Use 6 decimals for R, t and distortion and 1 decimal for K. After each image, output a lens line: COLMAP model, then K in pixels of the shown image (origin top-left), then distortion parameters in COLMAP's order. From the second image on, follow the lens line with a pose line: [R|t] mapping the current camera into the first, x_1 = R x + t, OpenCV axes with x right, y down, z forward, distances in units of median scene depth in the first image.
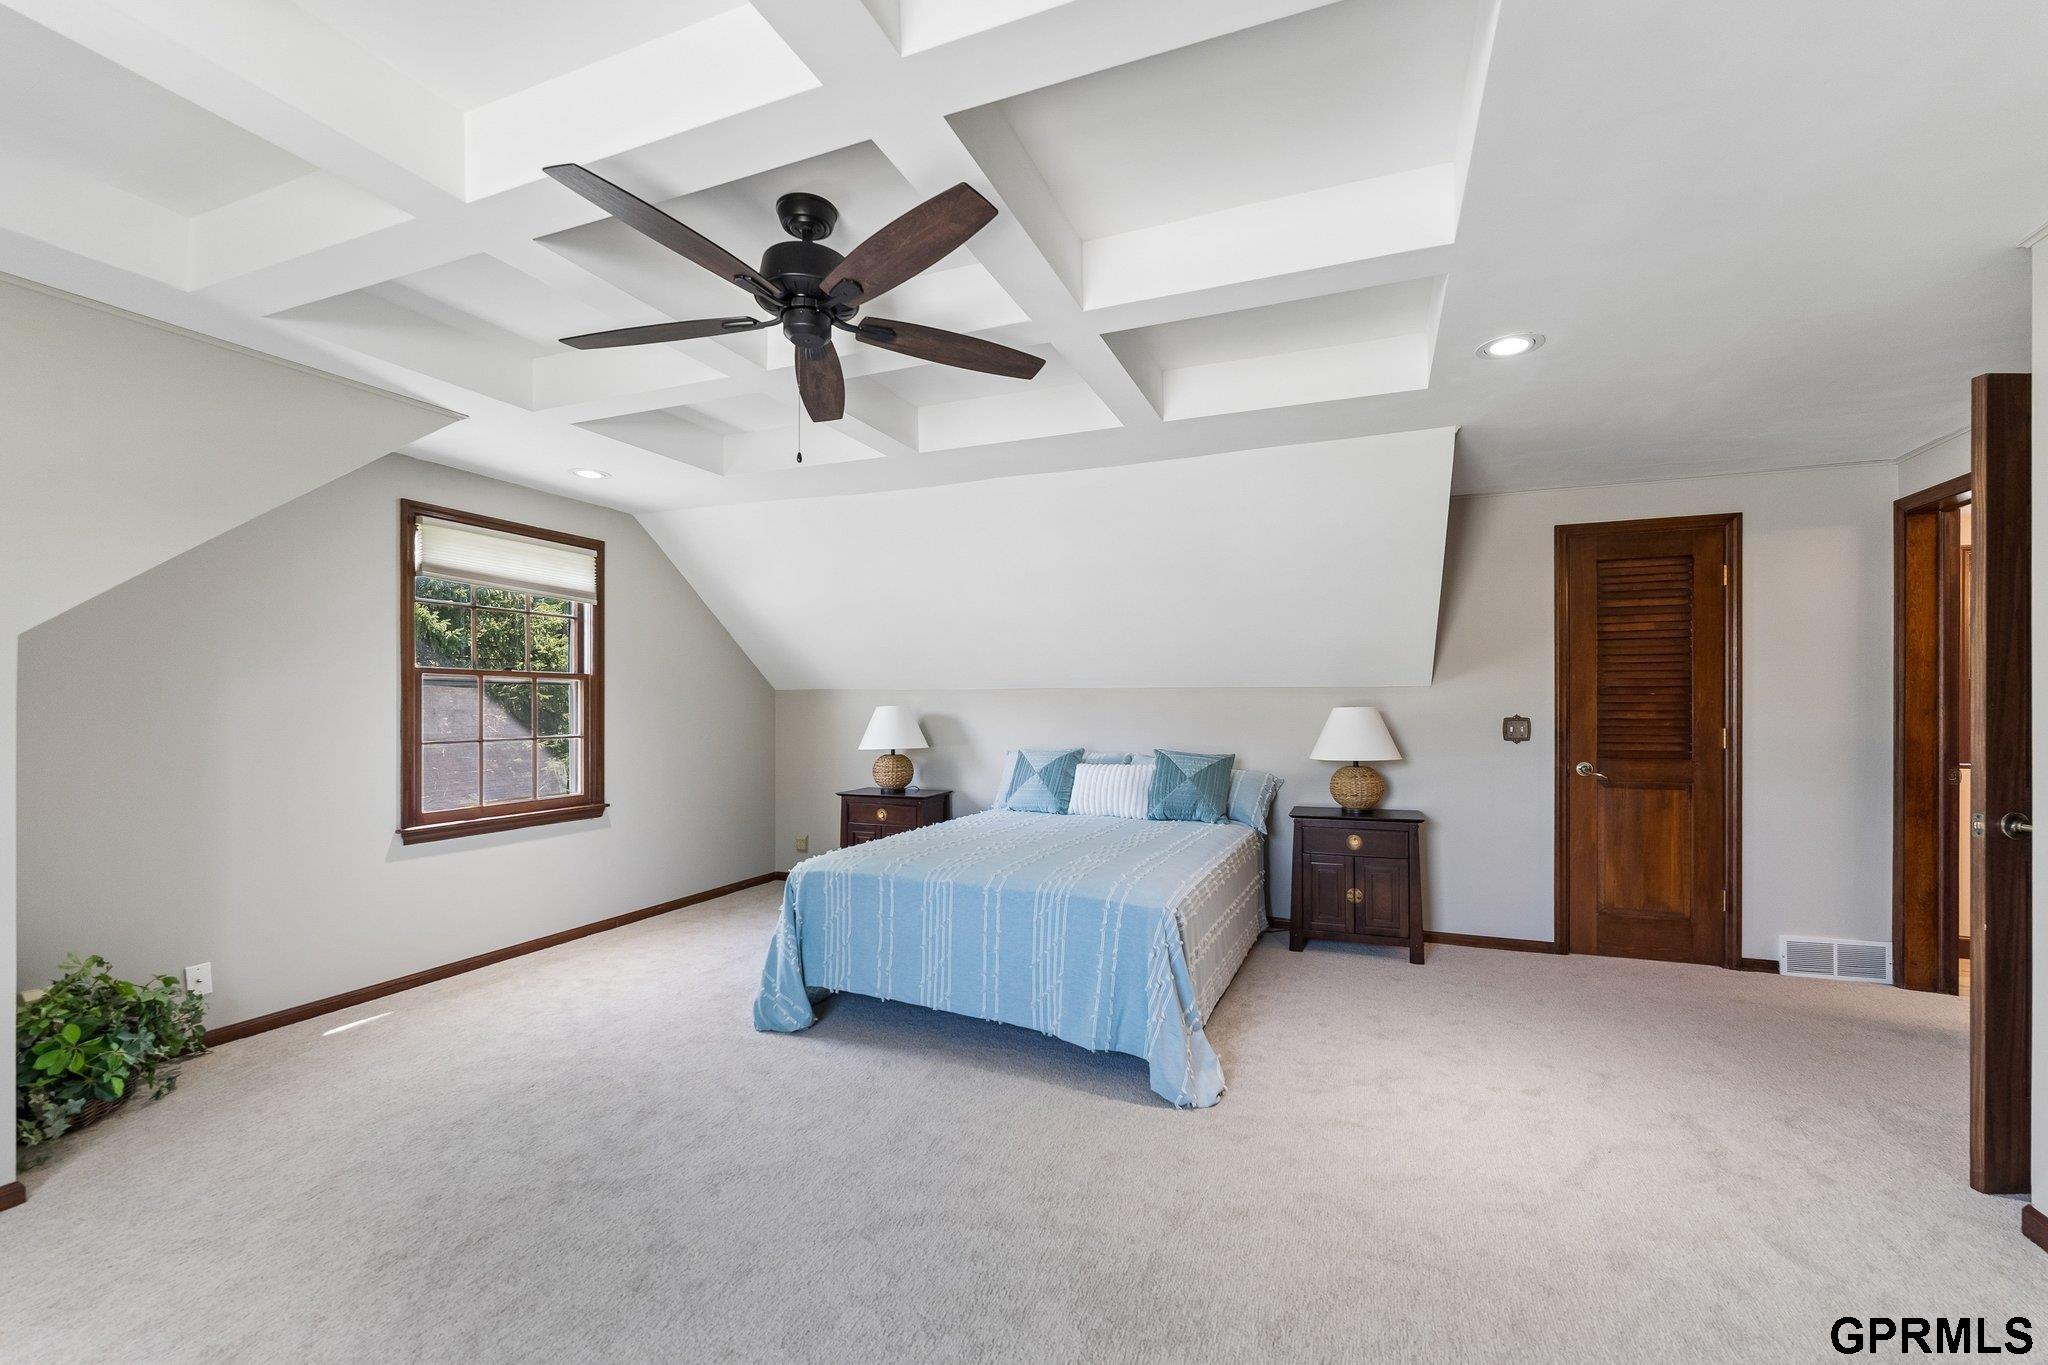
lens RADIAL K [[836.4, 0, 1033.8], [0, 836.4, 693.3], [0, 0, 1]] dist [-0.001855, 0.001172]
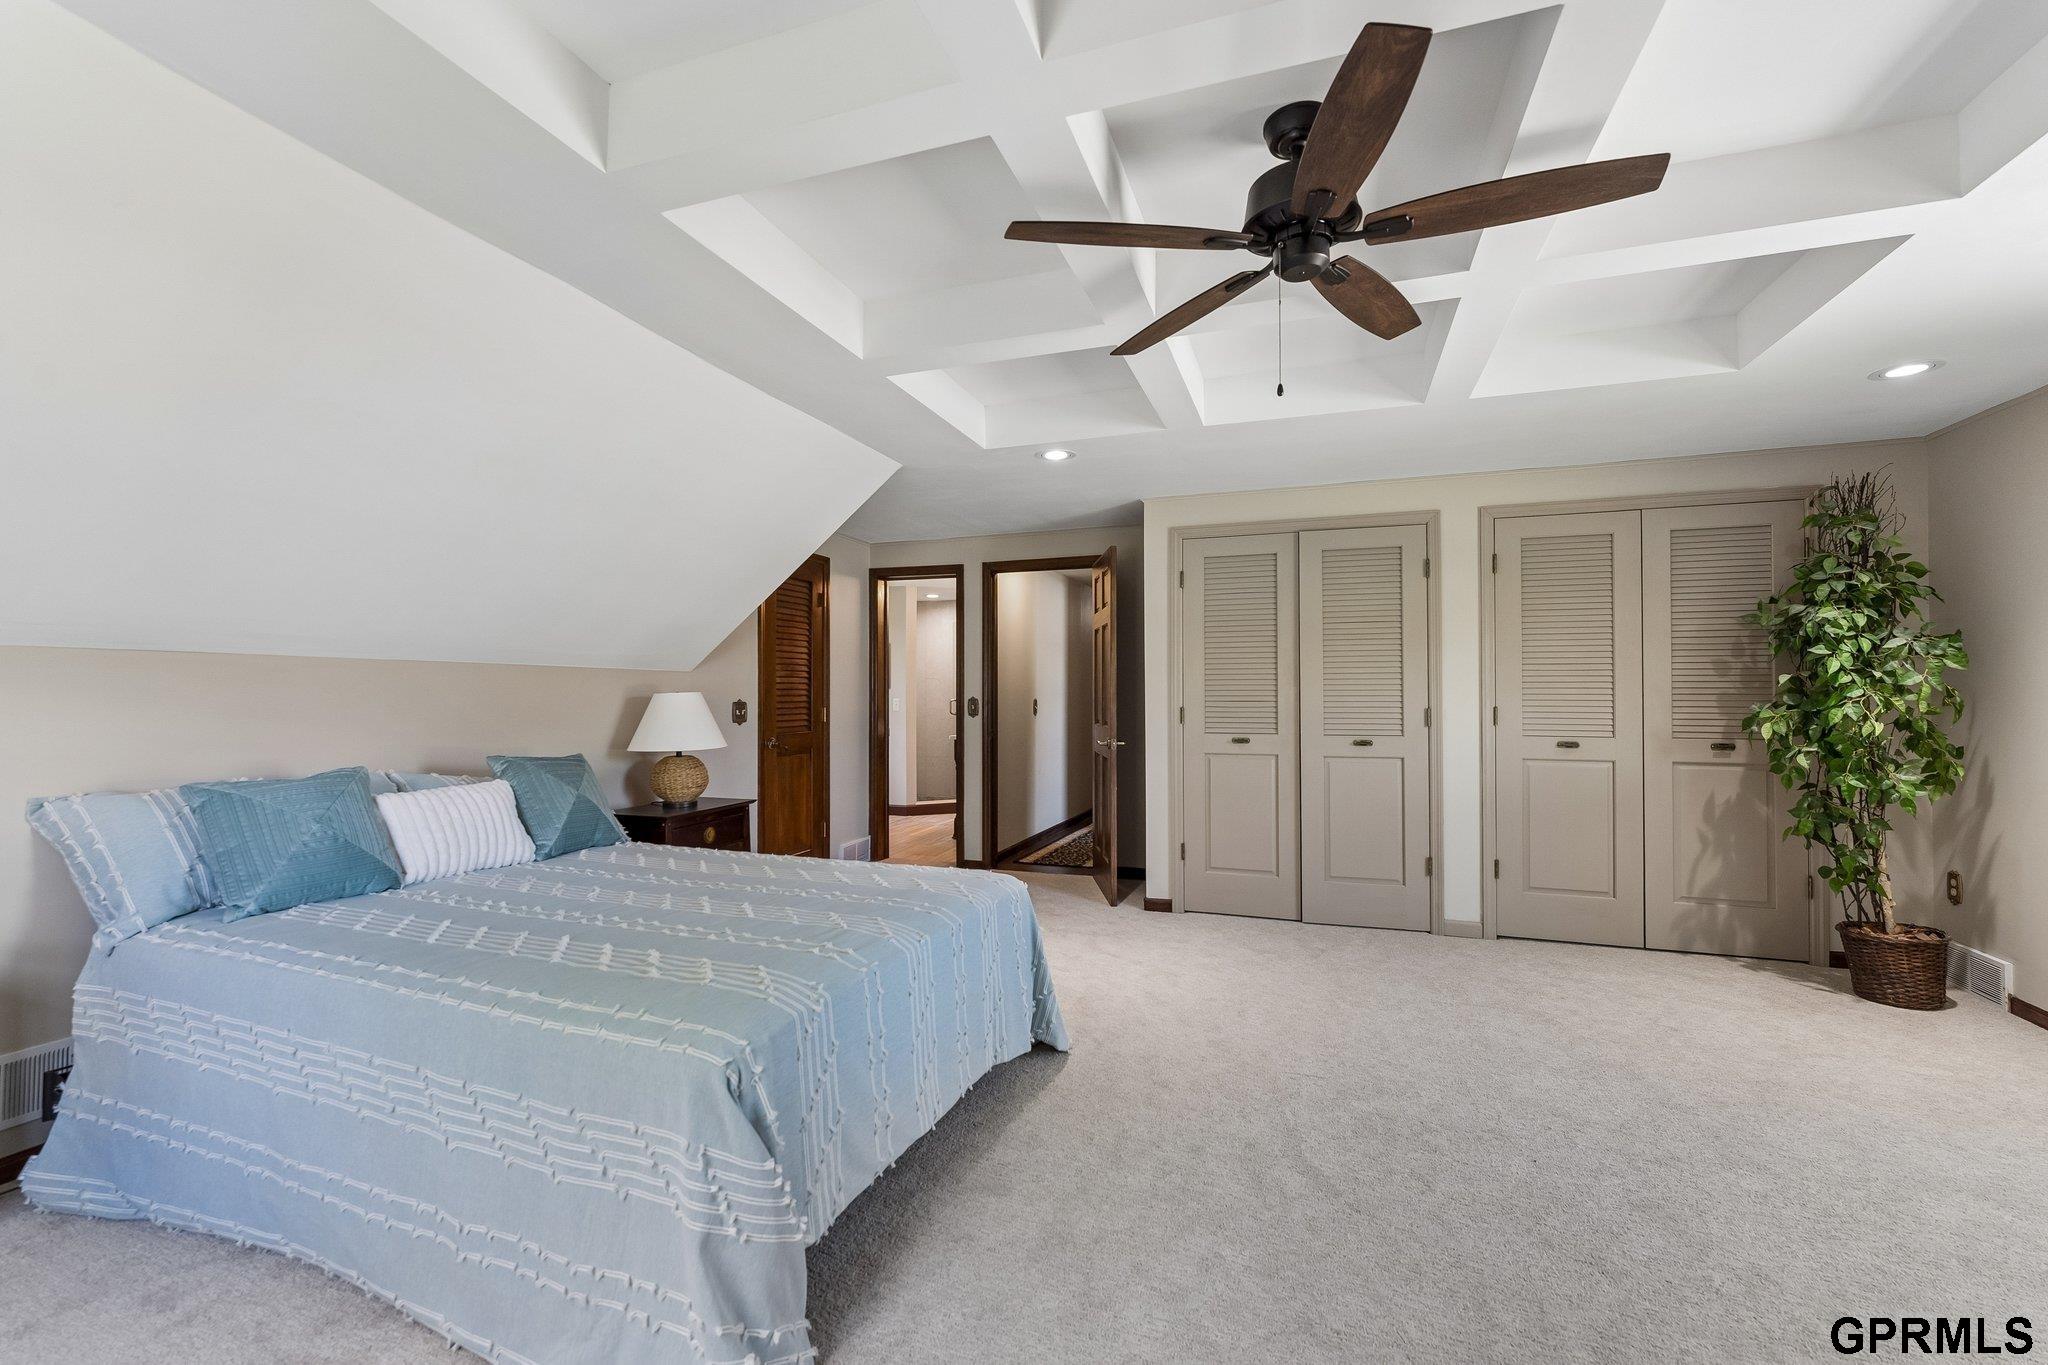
lens RADIAL K [[836.4, 0, 1024.5], [0, 836.4, 688.1], [0, 0, 1]] dist [-0.001855, 0.001172]
pose [[-0.024164, 0.002779, 0.999704, -0.559033], [-0.012598, 0.999916, -0.003084, 0.008842], [-0.999629, -0.012669, -0.024126, 0.650042]]
